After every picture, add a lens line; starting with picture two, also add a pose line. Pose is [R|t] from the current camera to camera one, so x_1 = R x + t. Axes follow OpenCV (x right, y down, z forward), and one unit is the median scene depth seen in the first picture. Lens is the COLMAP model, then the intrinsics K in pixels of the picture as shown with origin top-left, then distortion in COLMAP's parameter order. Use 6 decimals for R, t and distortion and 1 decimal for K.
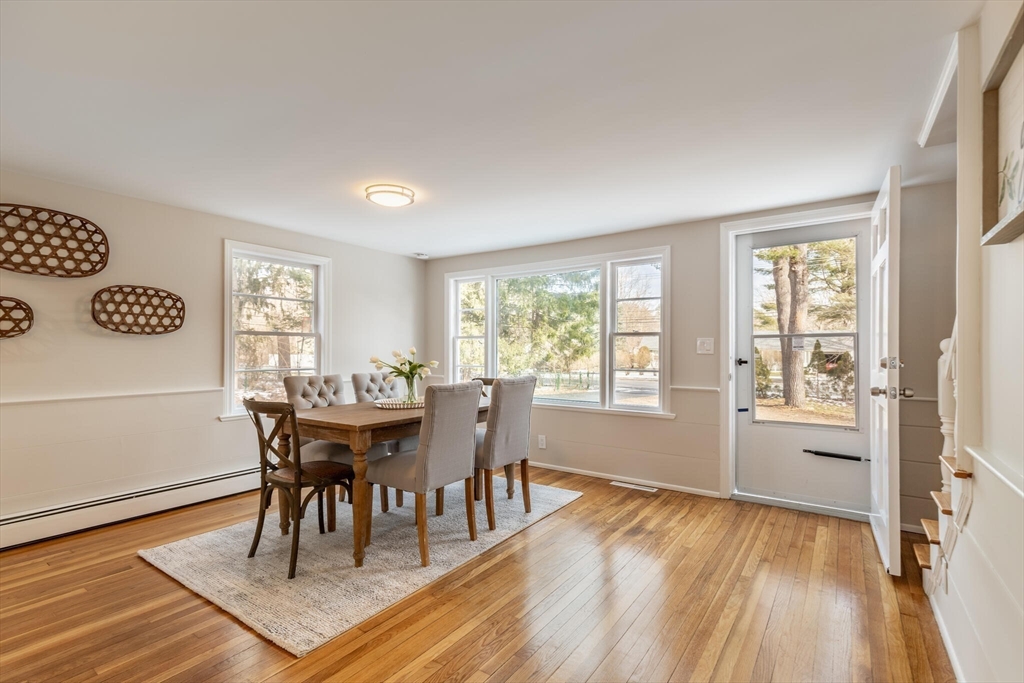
lens RADIAL K [[470.6, 0, 517.3], [0, 470.6, 349.2], [0, 0, 1]] dist [0.000943, 0.000054]
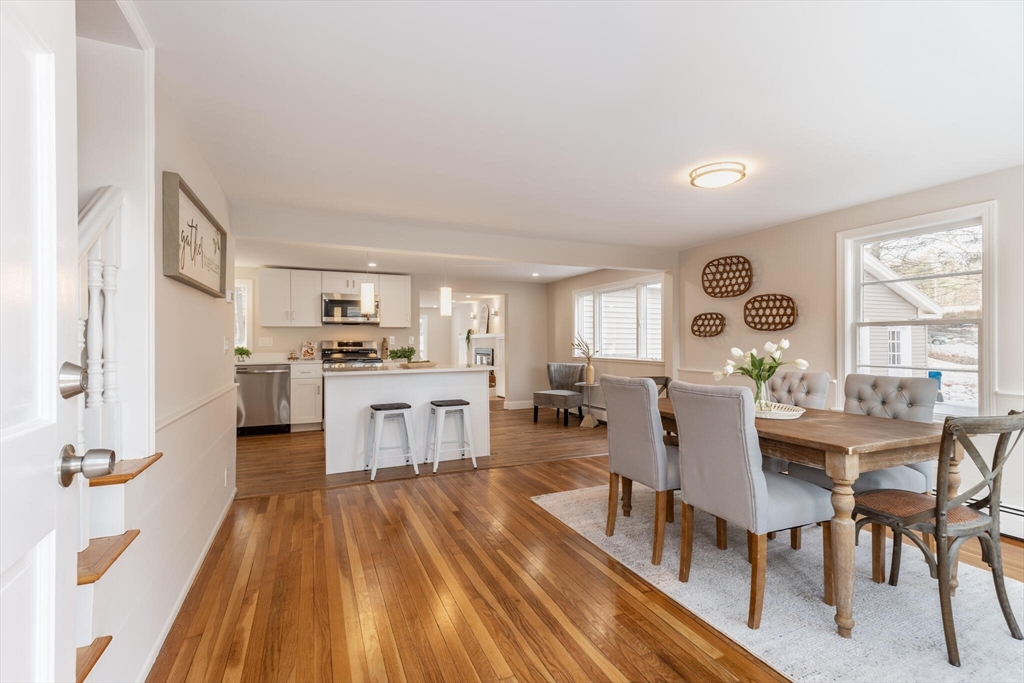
lens RADIAL K [[470.6, 0, 520.3], [0, 470.6, 339.2], [0, 0, 1]] dist [0.000943, 0.000054]
pose [[-0.523423, -0.000776, -0.852073, 0.710639], [0.000706, 0.999999, -0.001344, -0.007229], [0.852073, -0.001305, -0.523421, 1.143863]]
